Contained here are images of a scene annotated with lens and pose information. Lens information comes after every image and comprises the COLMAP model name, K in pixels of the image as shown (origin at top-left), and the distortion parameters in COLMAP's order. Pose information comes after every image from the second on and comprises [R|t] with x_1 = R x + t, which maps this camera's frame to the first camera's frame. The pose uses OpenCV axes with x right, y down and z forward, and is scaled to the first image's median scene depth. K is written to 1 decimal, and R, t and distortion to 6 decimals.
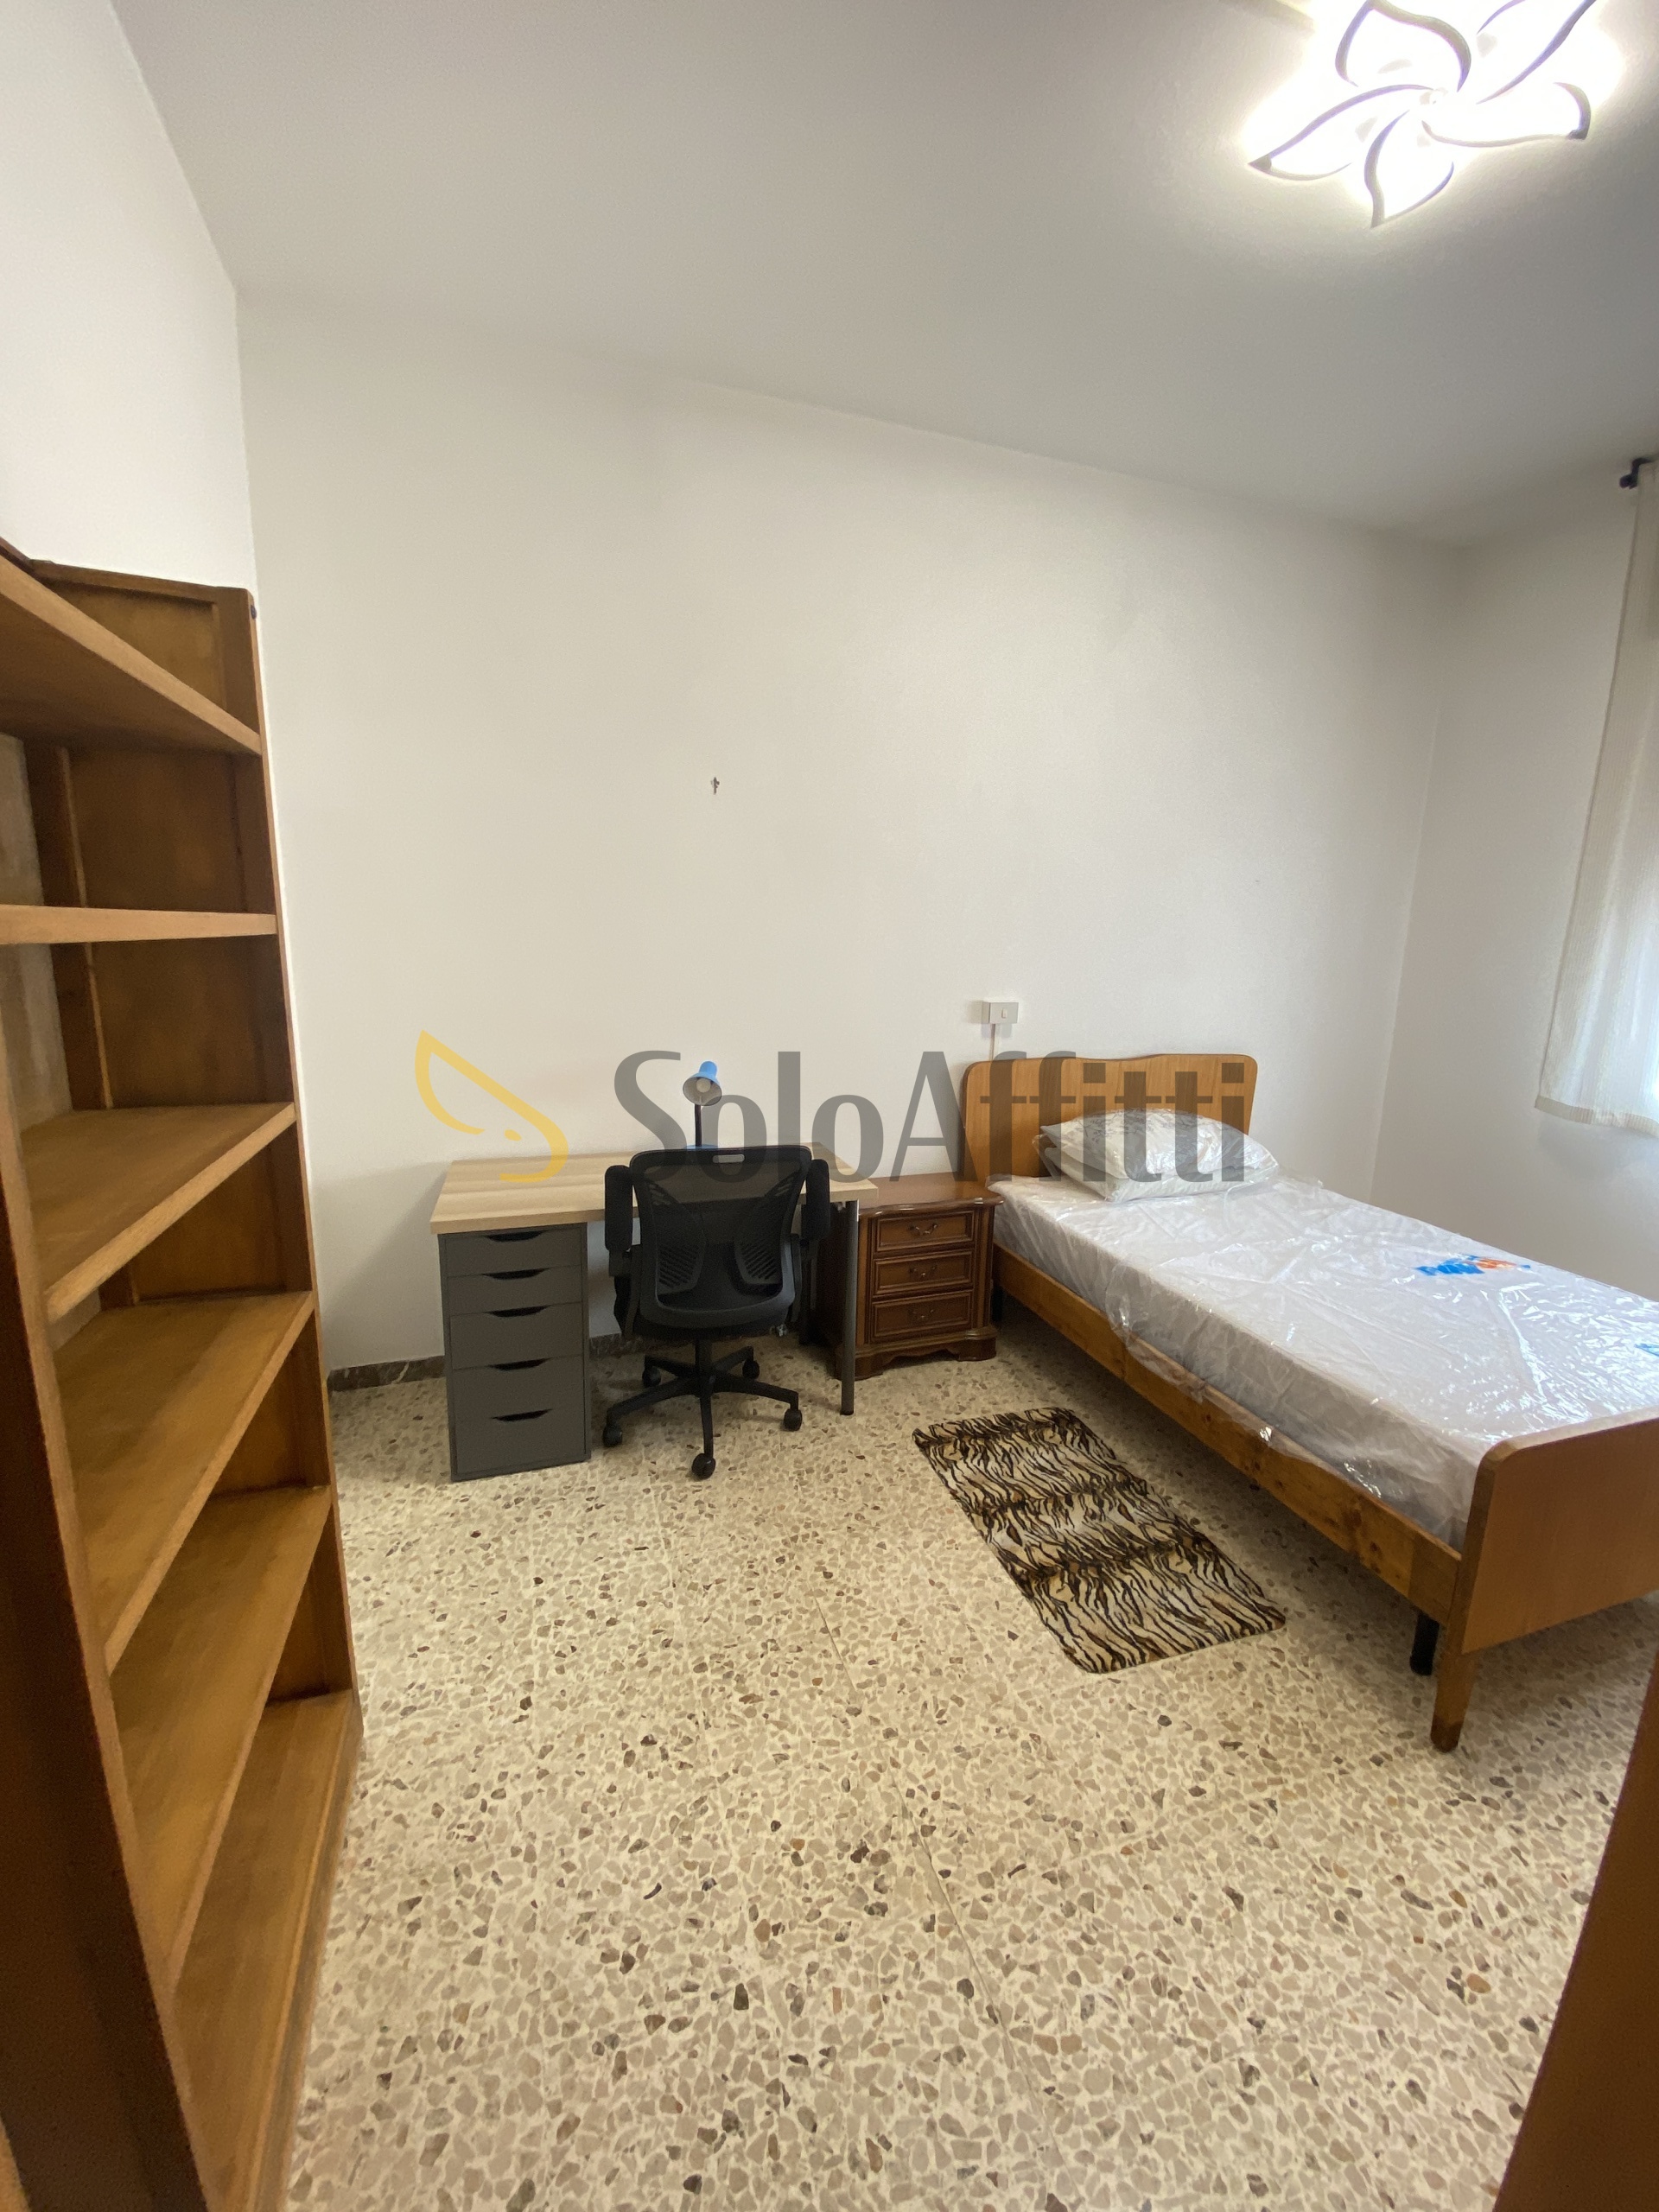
lens RADIAL K [[895.2, 0, 833.6], [0, 895.2, 1111.4], [0, 0, 1]] dist [0.002260, -0.010466]
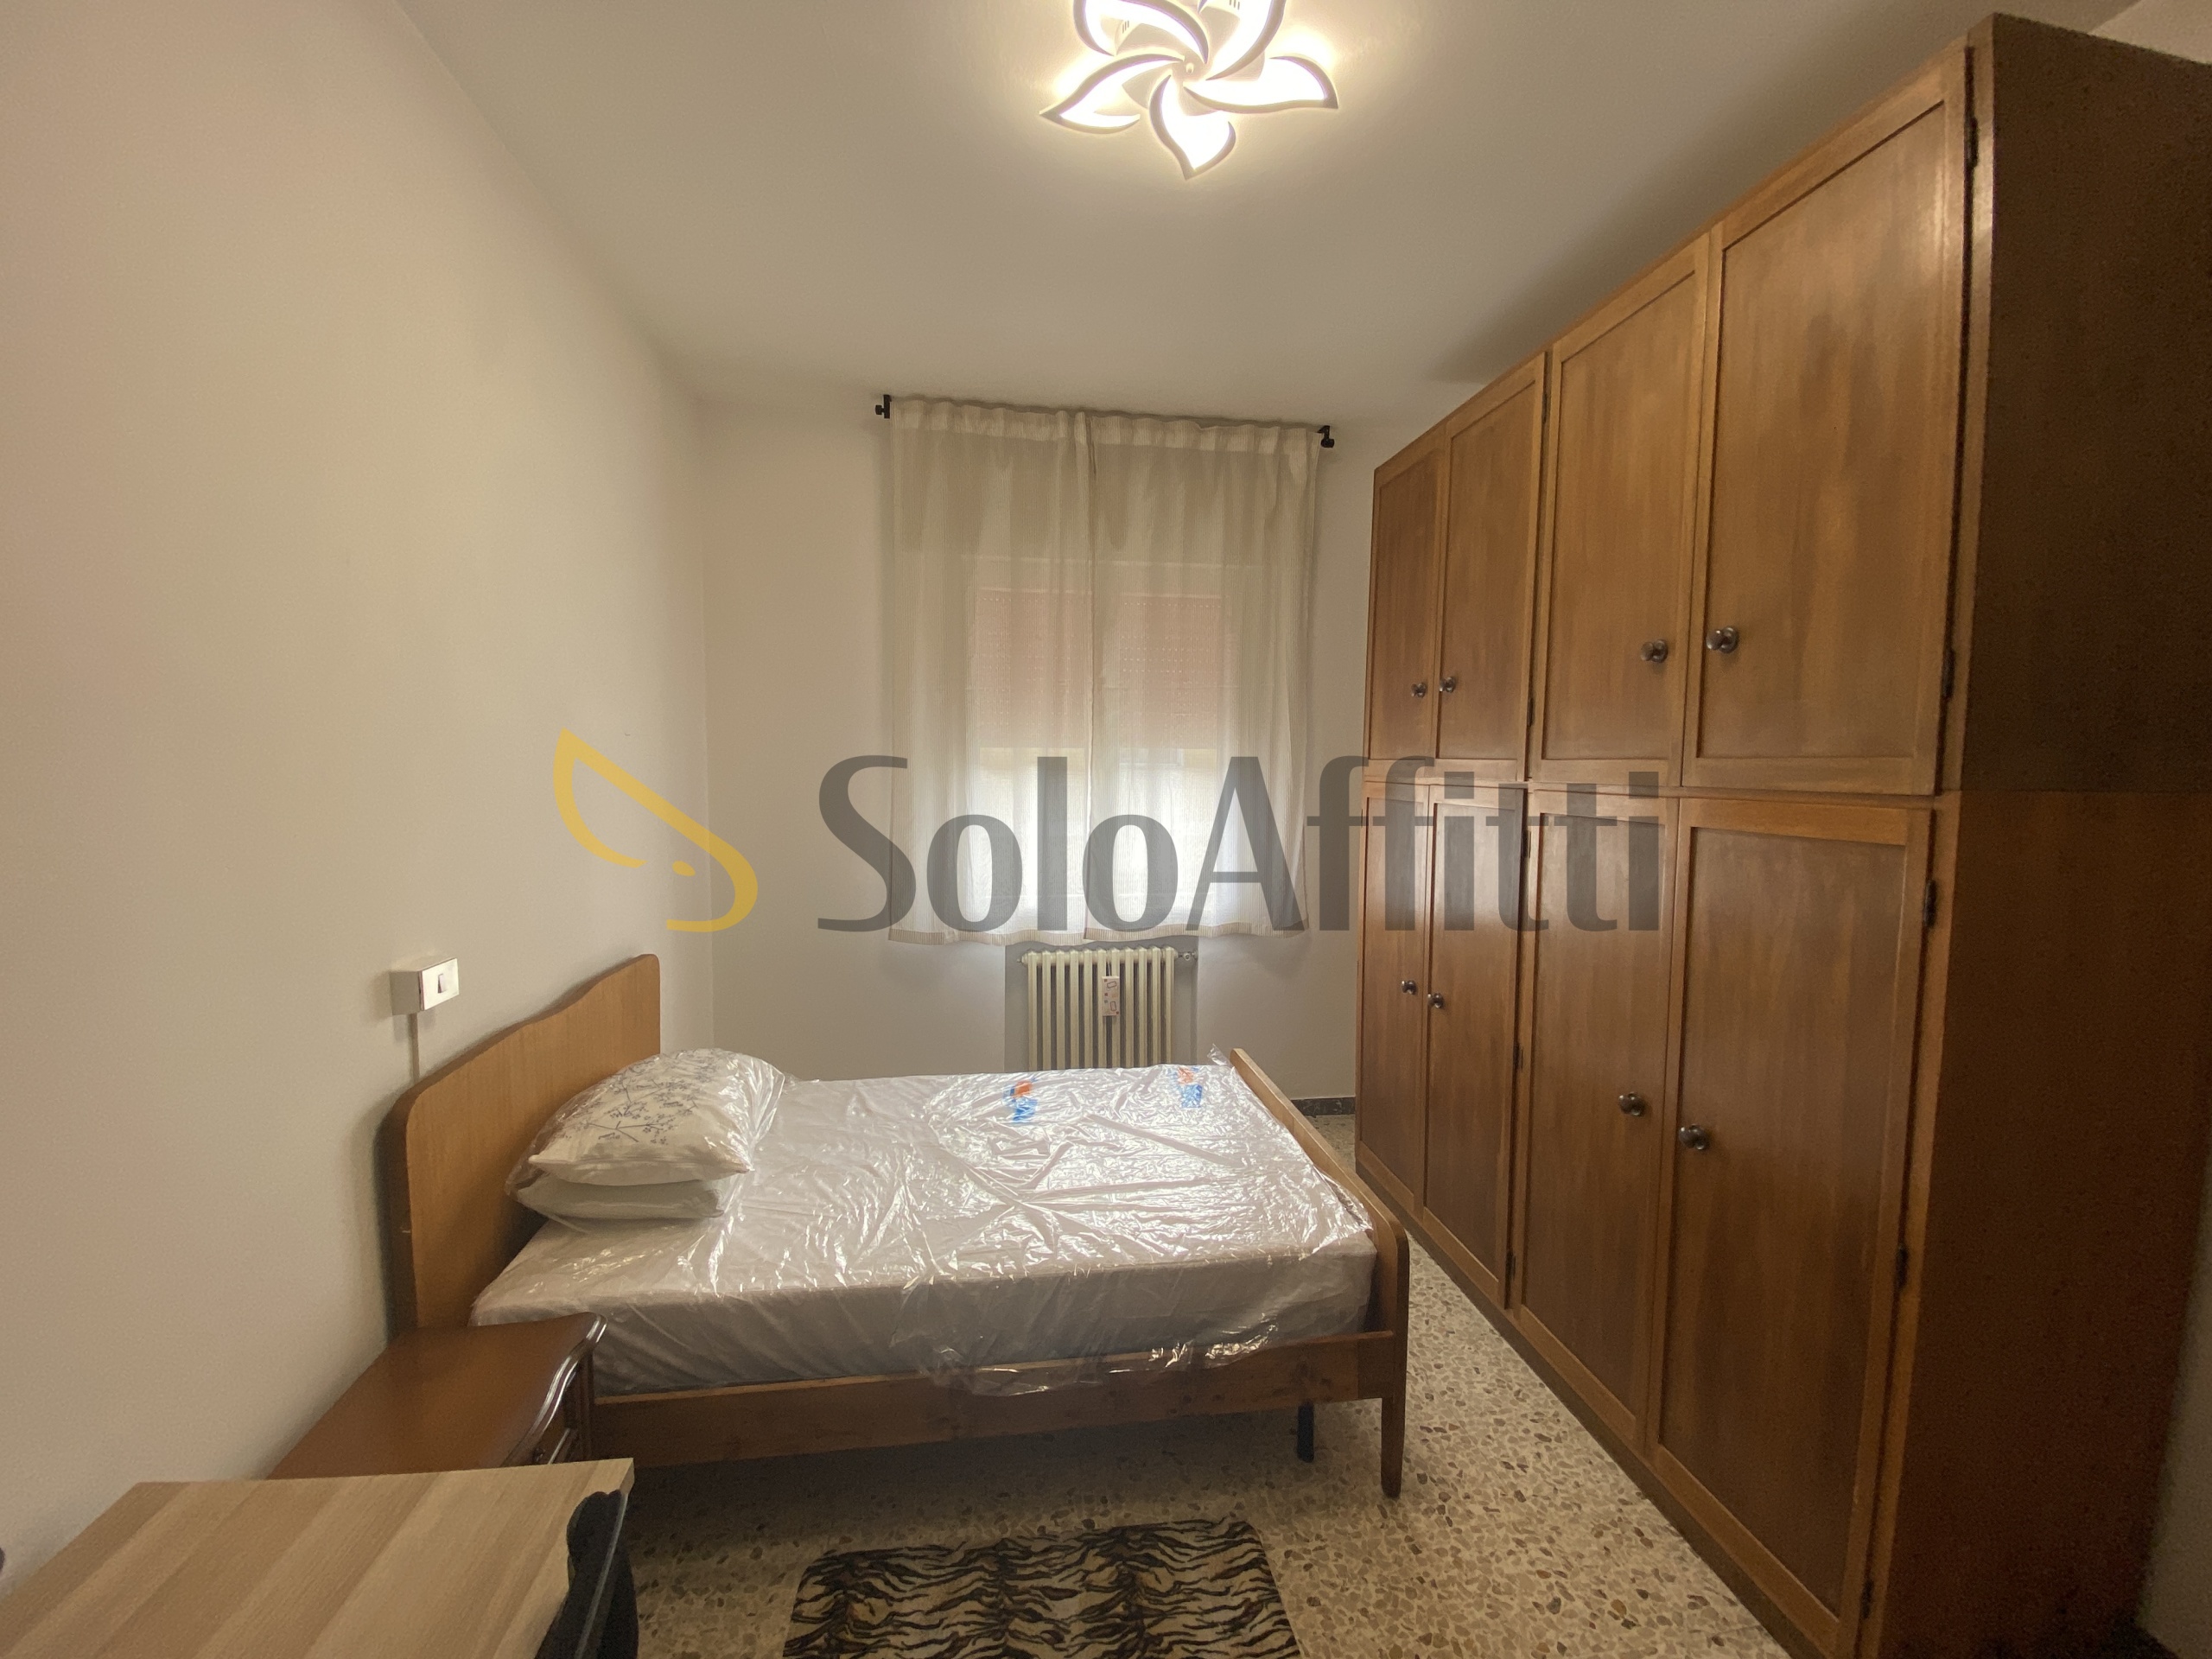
lens RADIAL K [[895.2, 0, 1110.2], [0, 895.2, 824.4], [0, 0, 1]] dist [0.002260, -0.010466]
pose [[0.172363, -0.089797, 0.980932, -0.327824], [0.183923, 0.981257, 0.057509, -0.211290], [-0.967710, 0.170503, 0.185648, 0.672761]]
